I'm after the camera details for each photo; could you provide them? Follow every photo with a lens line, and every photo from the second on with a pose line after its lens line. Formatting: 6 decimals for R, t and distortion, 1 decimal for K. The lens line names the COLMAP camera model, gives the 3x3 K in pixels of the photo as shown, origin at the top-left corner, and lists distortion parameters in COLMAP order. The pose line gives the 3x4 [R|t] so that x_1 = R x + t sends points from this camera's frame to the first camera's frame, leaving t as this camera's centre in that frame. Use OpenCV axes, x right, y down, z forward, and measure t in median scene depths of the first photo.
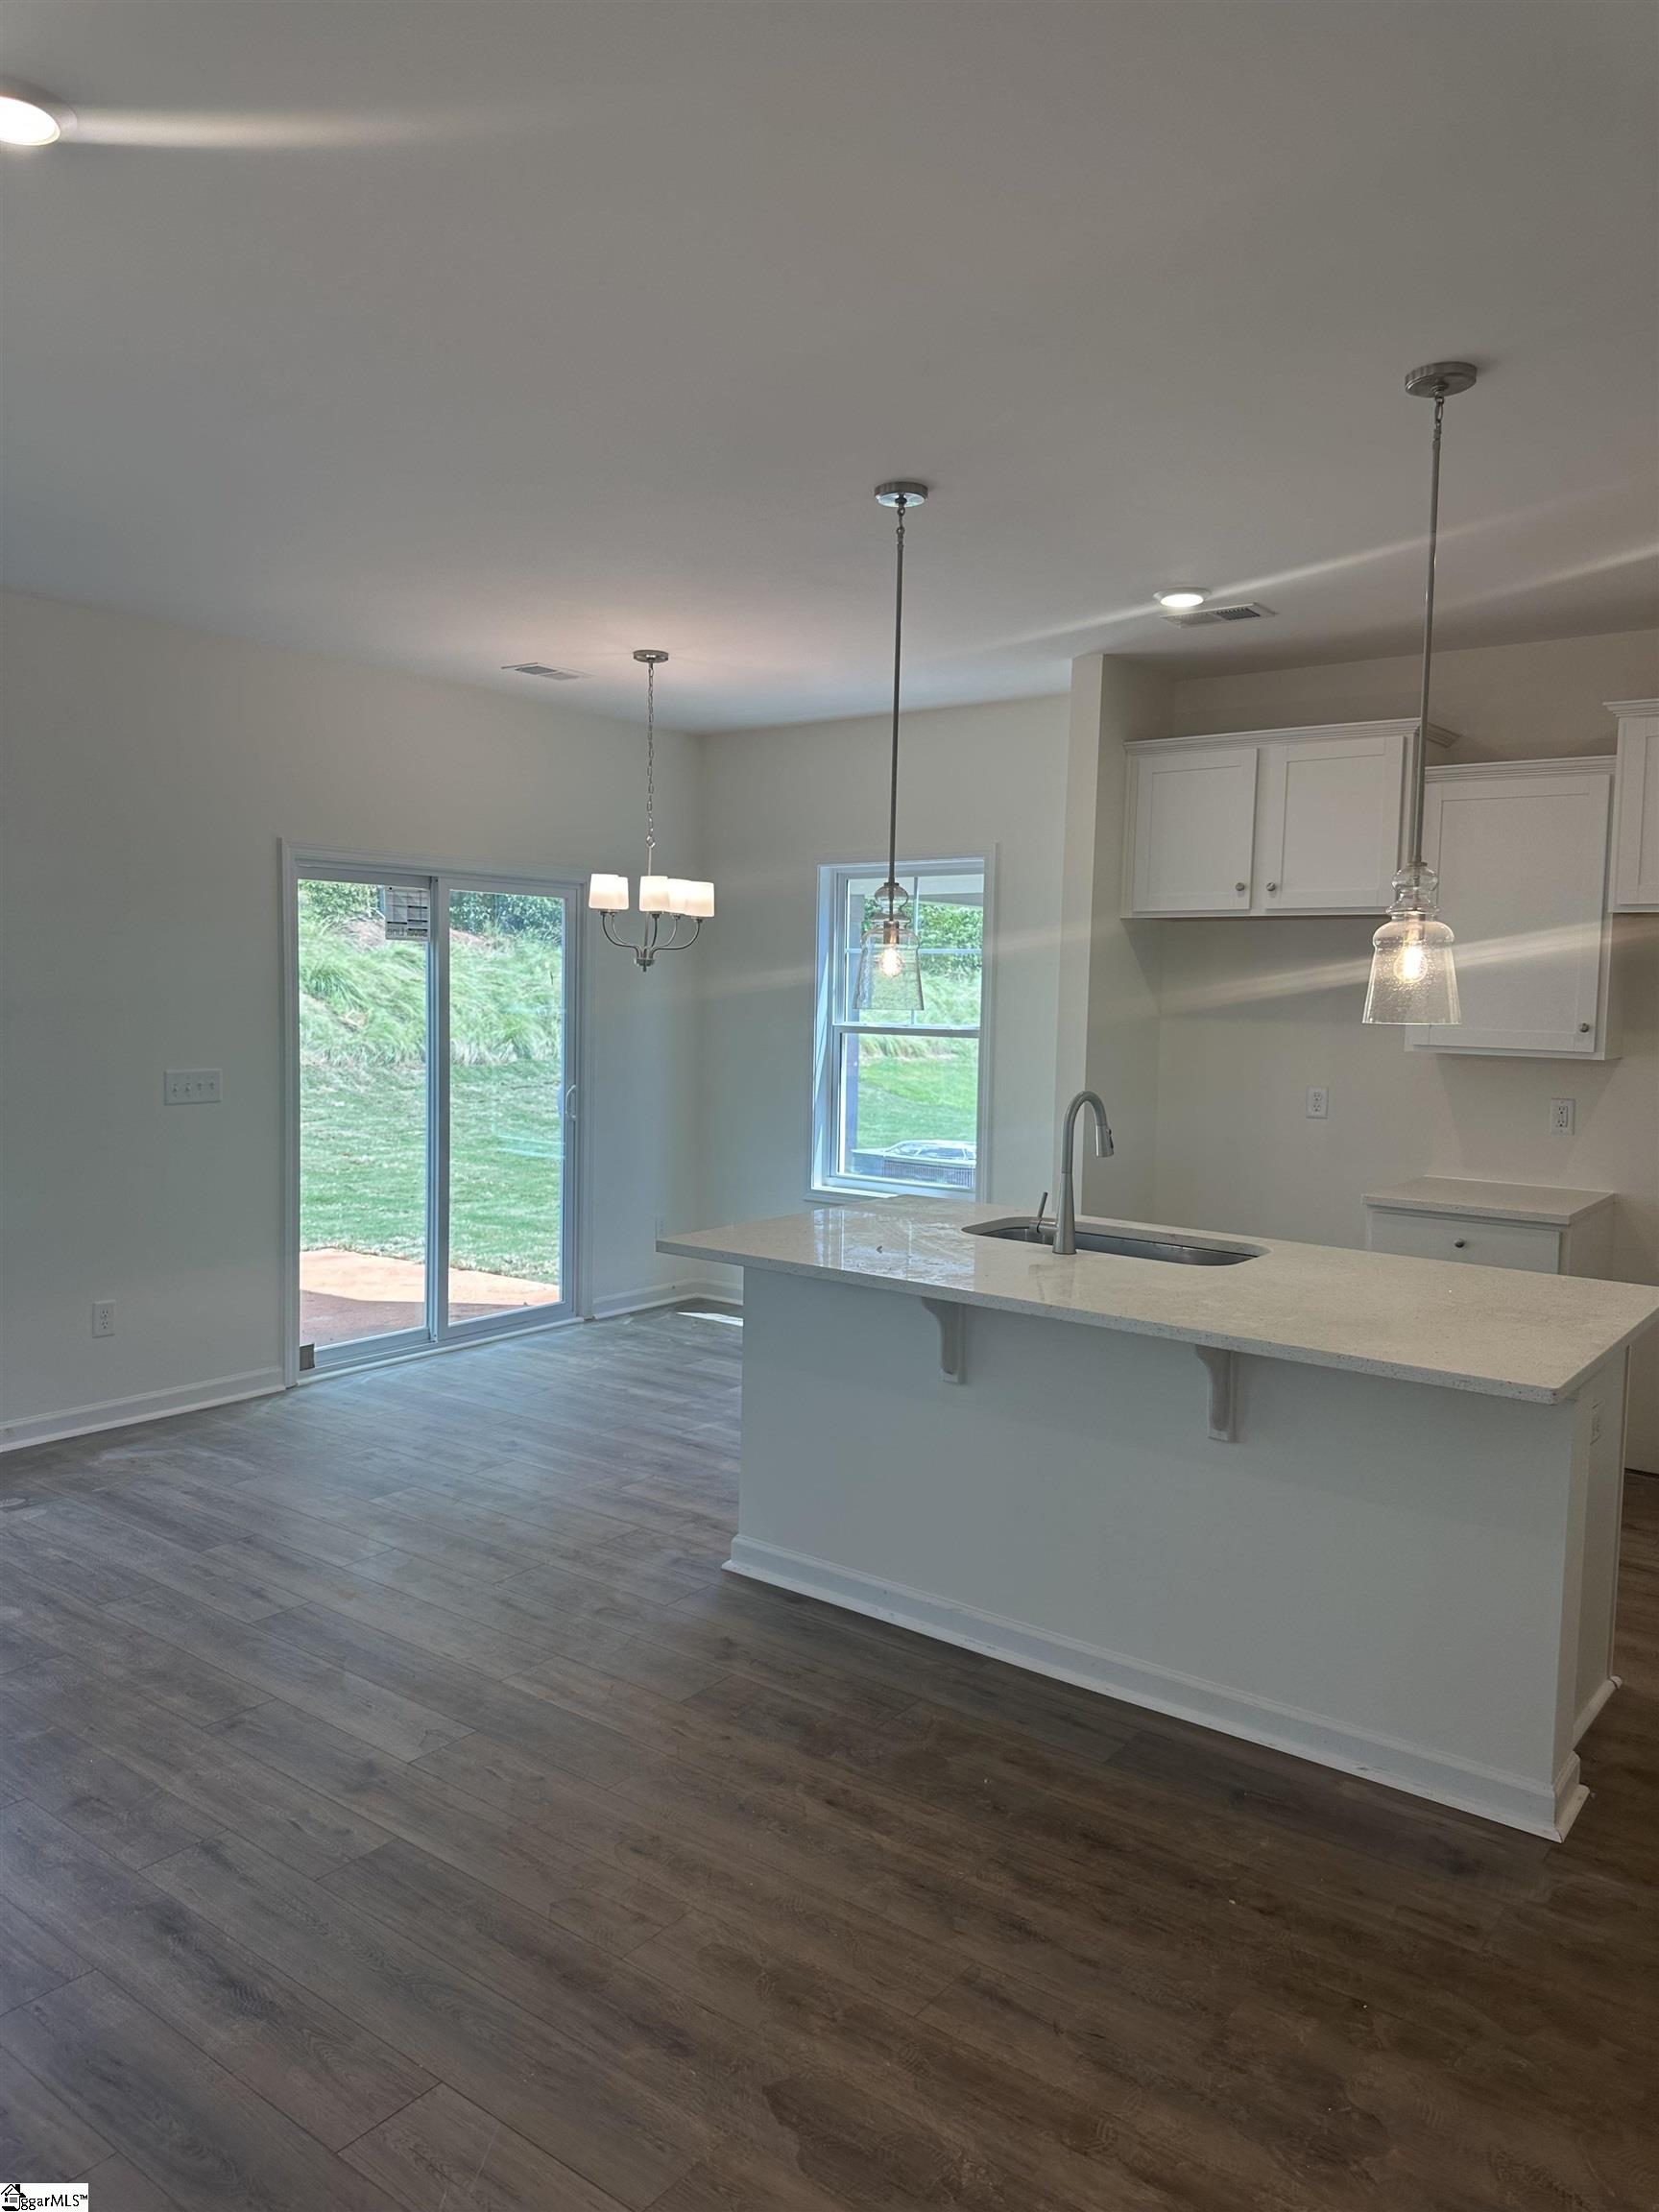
lens RADIAL K [[1595.8, 0, 792.5], [0, 1595.8, 1104.5], [0, 0, 1]] dist [0.031116, -0.042241]
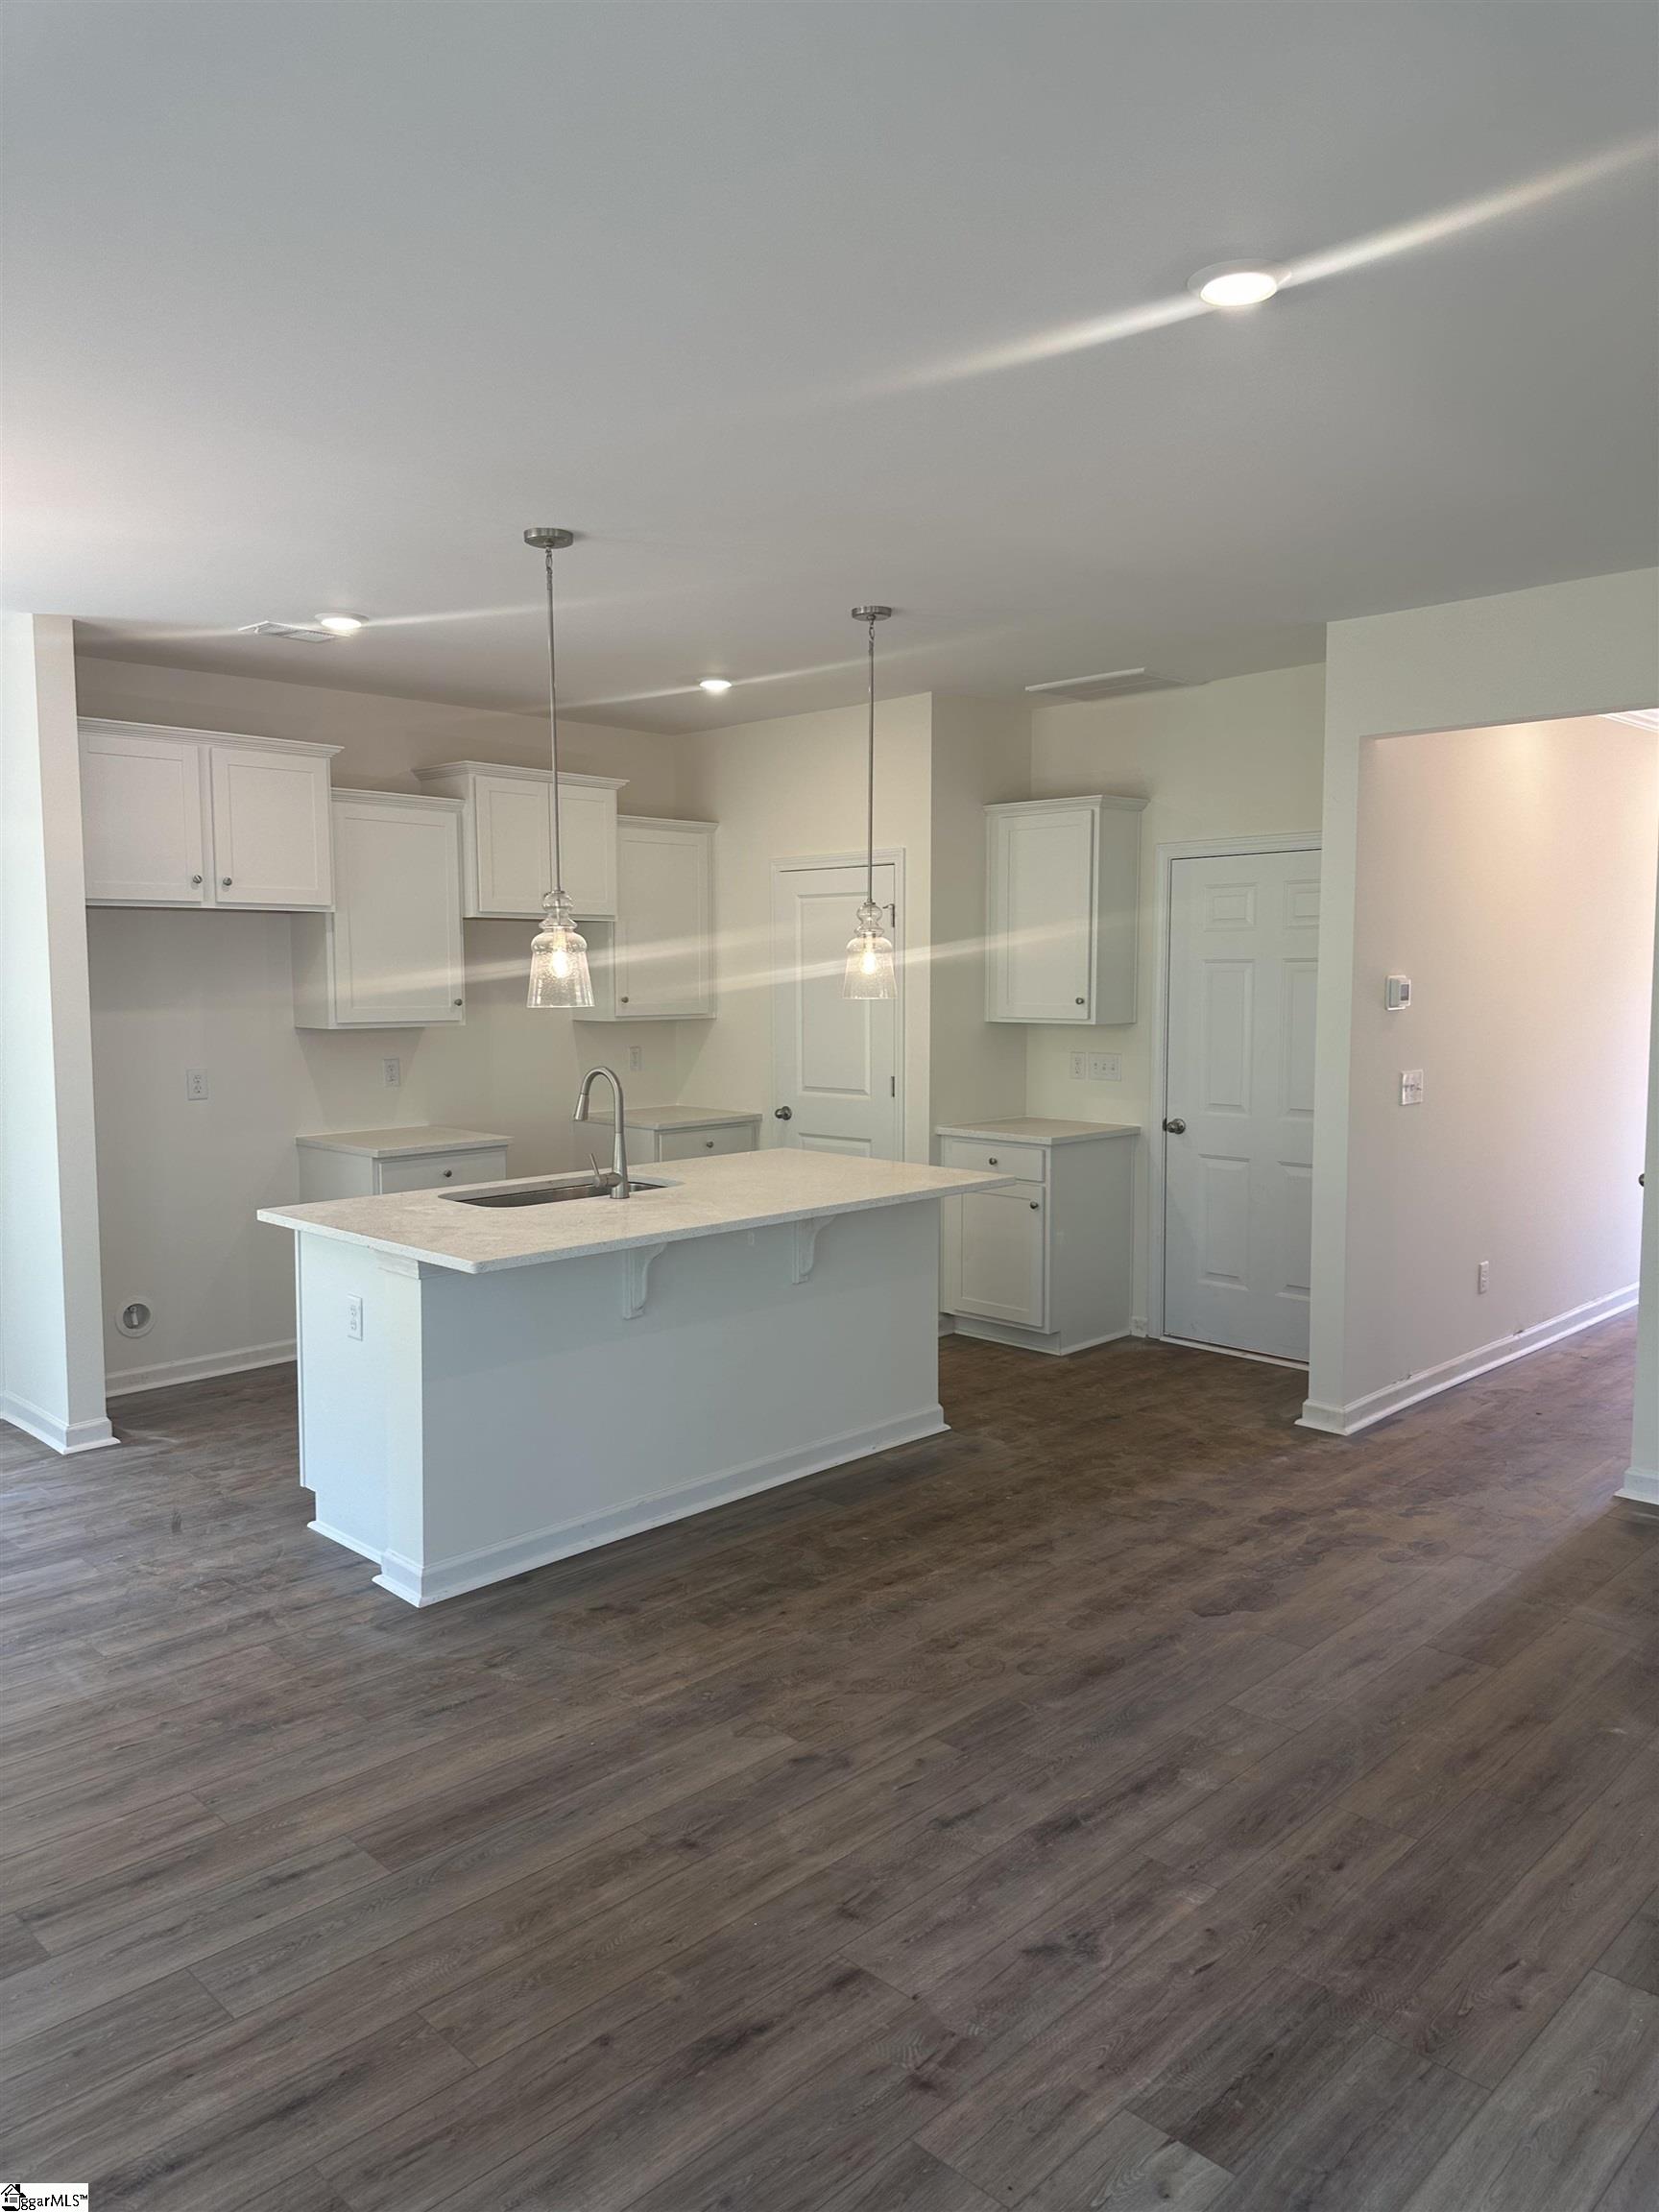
lens RADIAL K [[1543.8, 0, 899.7], [0, 1543.8, 1080.9], [0, 0, 1]] dist [0.155671, -0.184692]
pose [[0.096219, -0.097685, 0.990555, -1.220100], [0.086069, 0.992262, 0.089493, -0.102533], [-0.991632, 0.076645, 0.103882, 0.803227]]
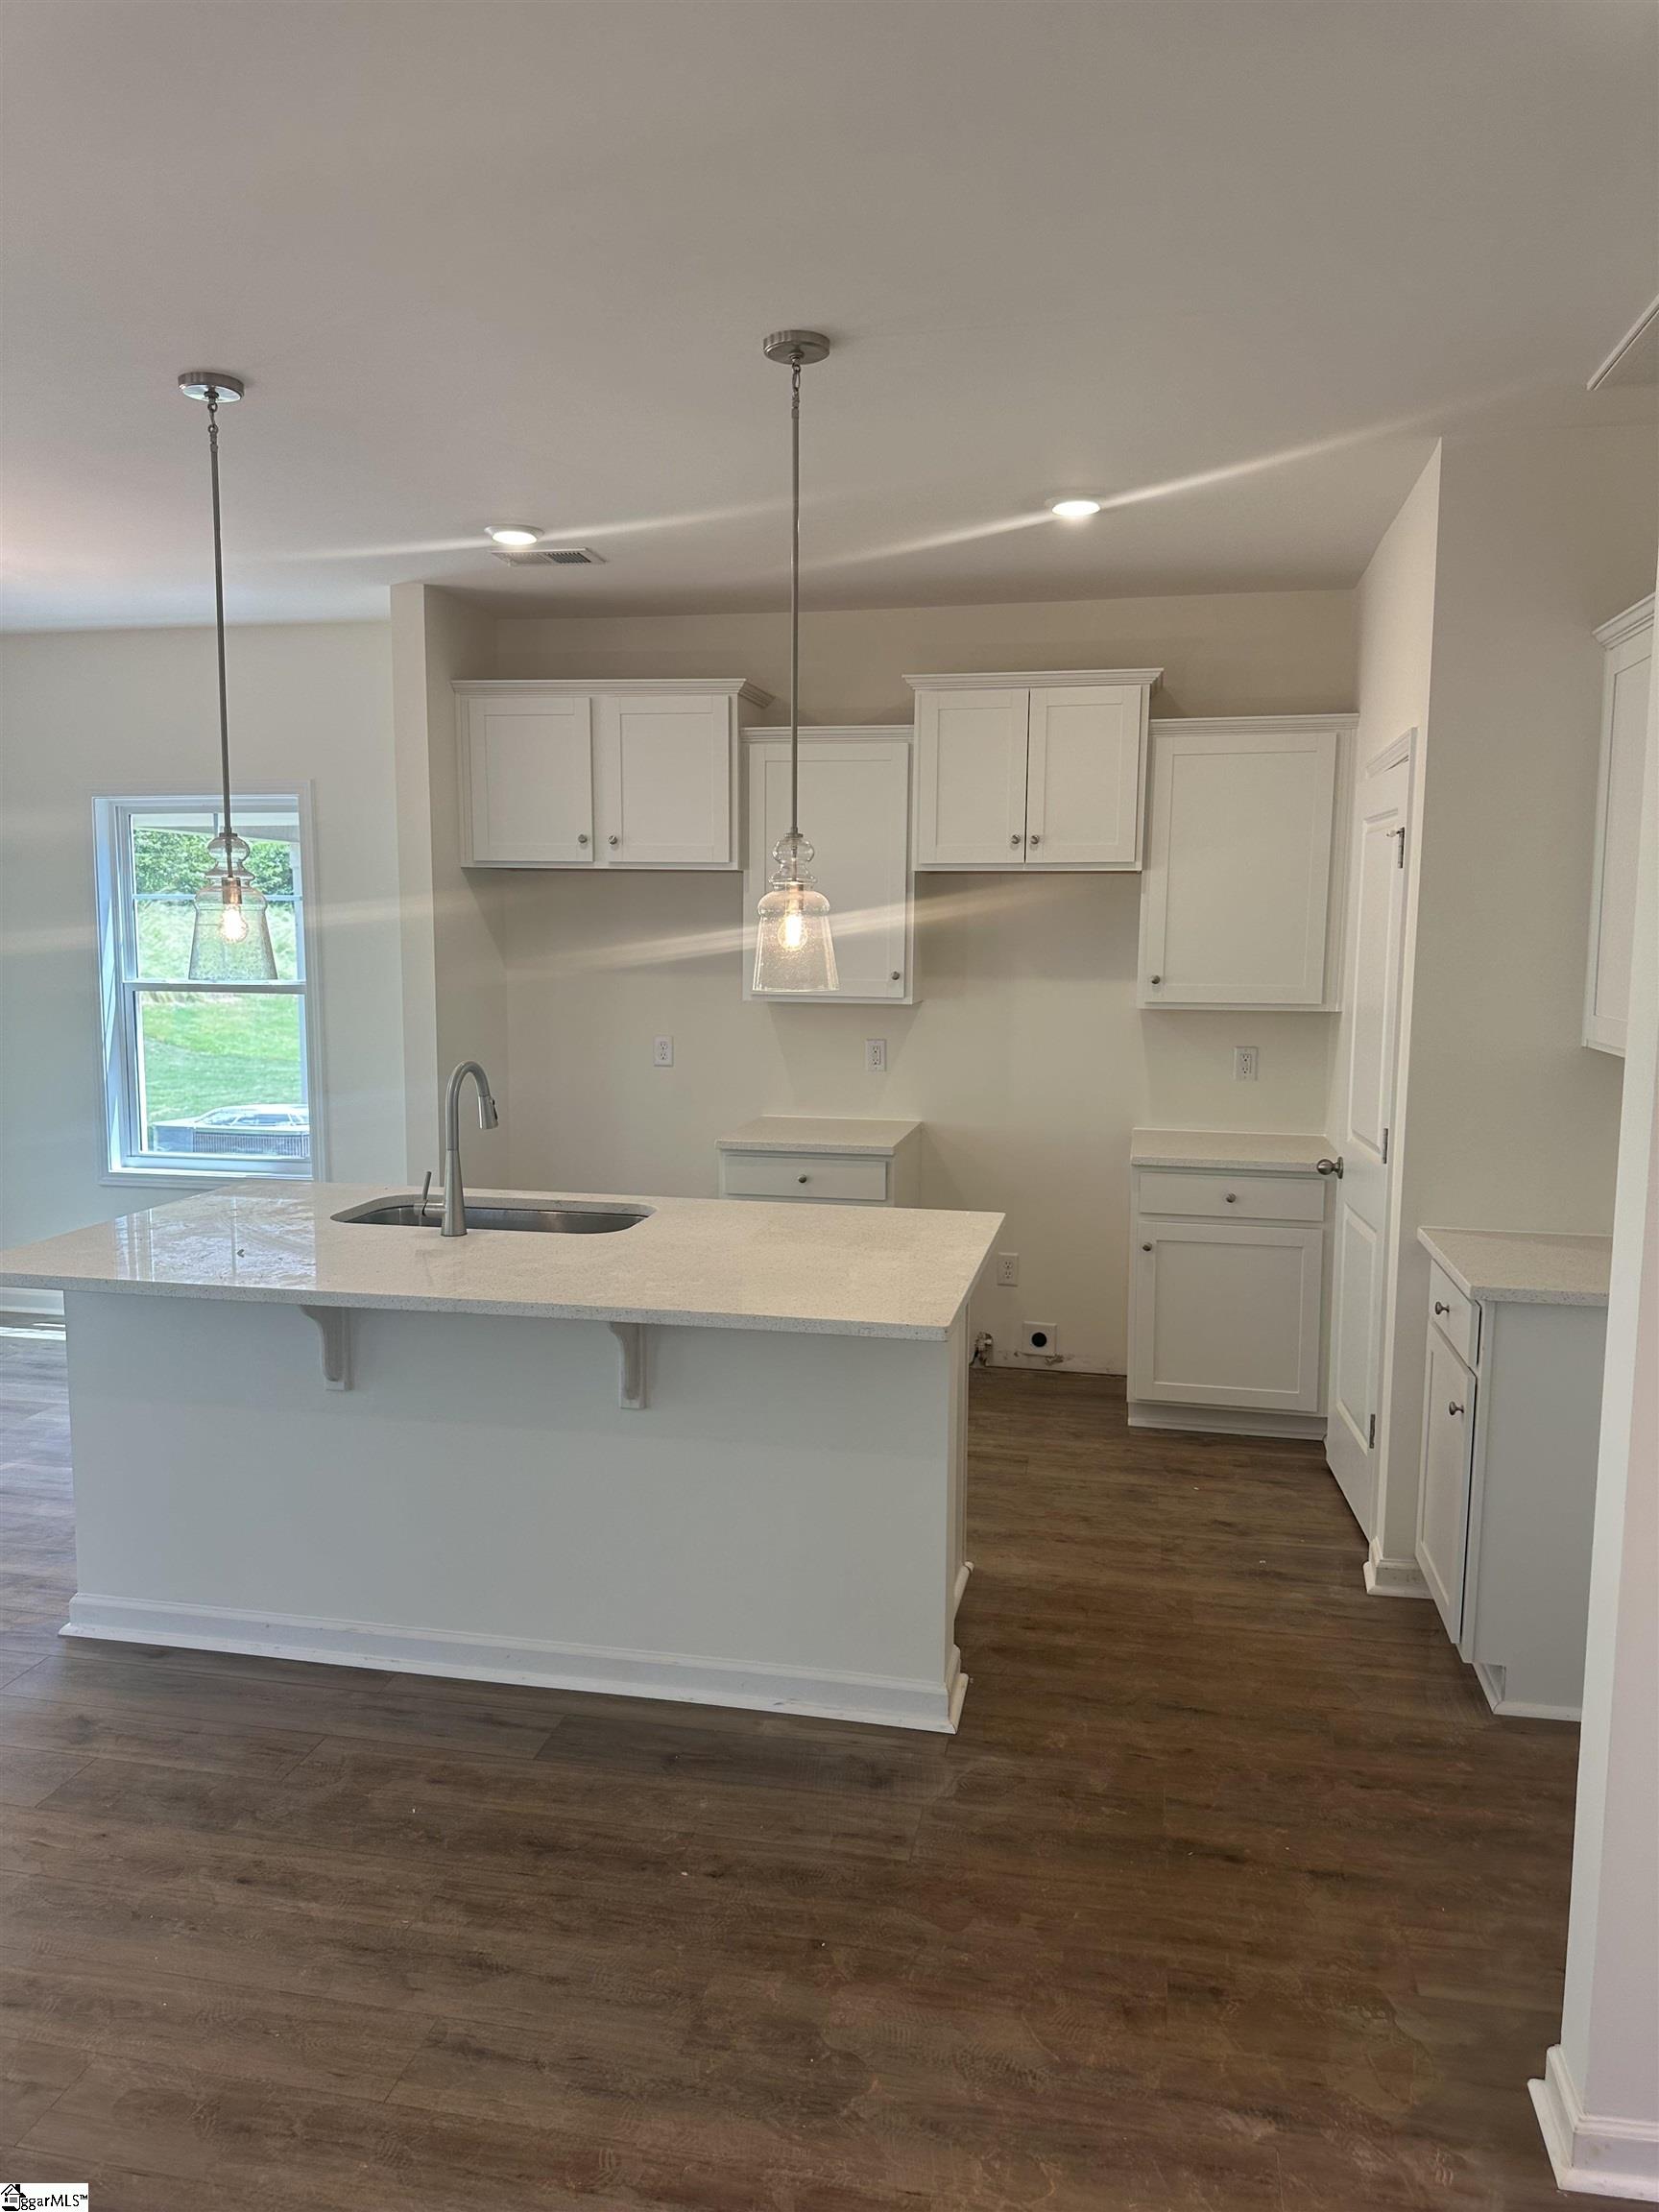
lens RADIAL K [[1611.7, 0, 829.5], [0, 1611.7, 1106.0], [0, 0, 1]] dist [0.024020, -0.028744]
pose [[0.896137, -0.062040, 0.439419, -0.051532], [0.044544, 0.997754, 0.050026, -0.023290], [-0.441536, -0.025257, 0.896888, 0.060395]]
